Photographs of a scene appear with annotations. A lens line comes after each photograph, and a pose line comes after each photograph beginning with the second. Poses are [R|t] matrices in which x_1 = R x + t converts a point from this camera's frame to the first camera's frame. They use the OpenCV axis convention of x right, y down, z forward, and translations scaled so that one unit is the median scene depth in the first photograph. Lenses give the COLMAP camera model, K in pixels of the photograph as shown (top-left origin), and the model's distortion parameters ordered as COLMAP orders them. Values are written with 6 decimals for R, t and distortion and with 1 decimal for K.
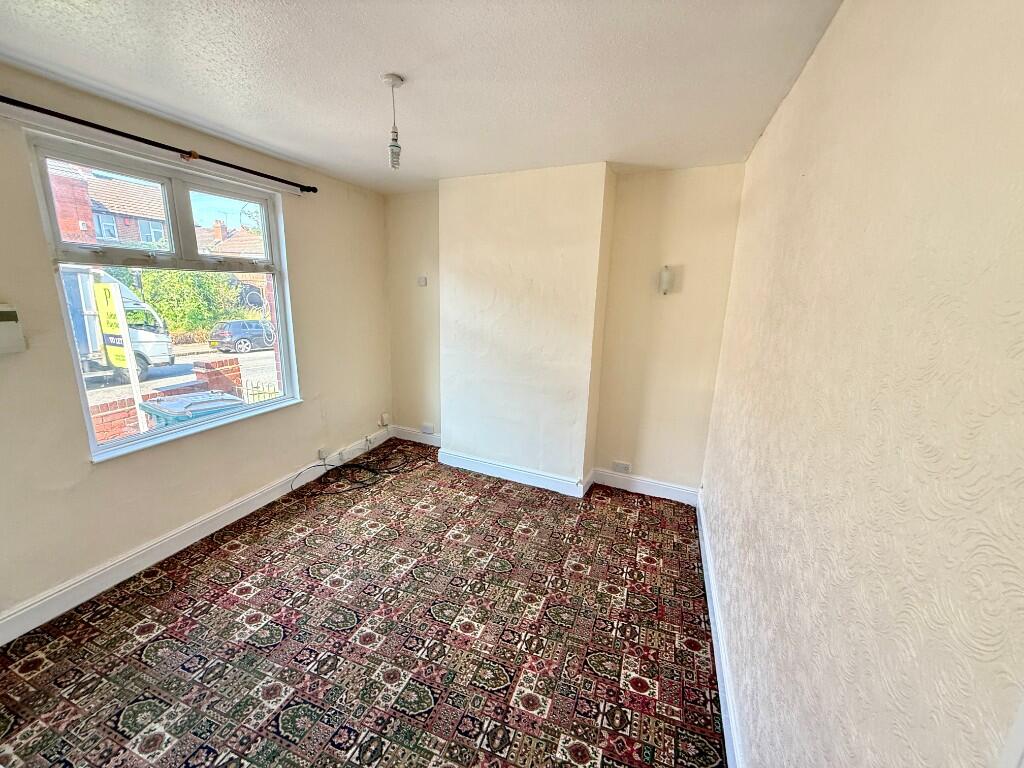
lens RADIAL K [[408.0, 0, 511.7], [0, 408.0, 382.9], [0, 0, 1]] dist [-0.000873, 0.000745]
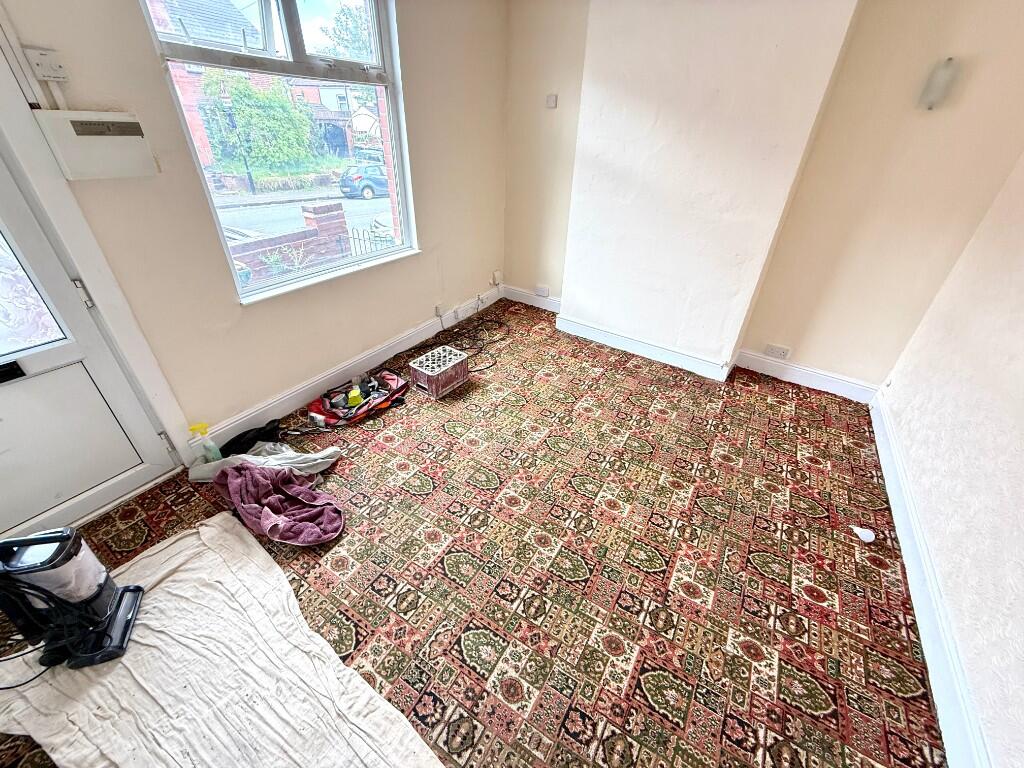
lens RADIAL K [[408.0, 0, 512.0], [0, 408.0, 382.1], [0, 0, 1]] dist [-0.000873, 0.000745]
pose [[0.980858, 0.099489, -0.167389, -0.199851], [-0.040741, 0.945452, 0.323203, 0.025962], [0.190413, -0.310197, 0.931408, 0.145611]]
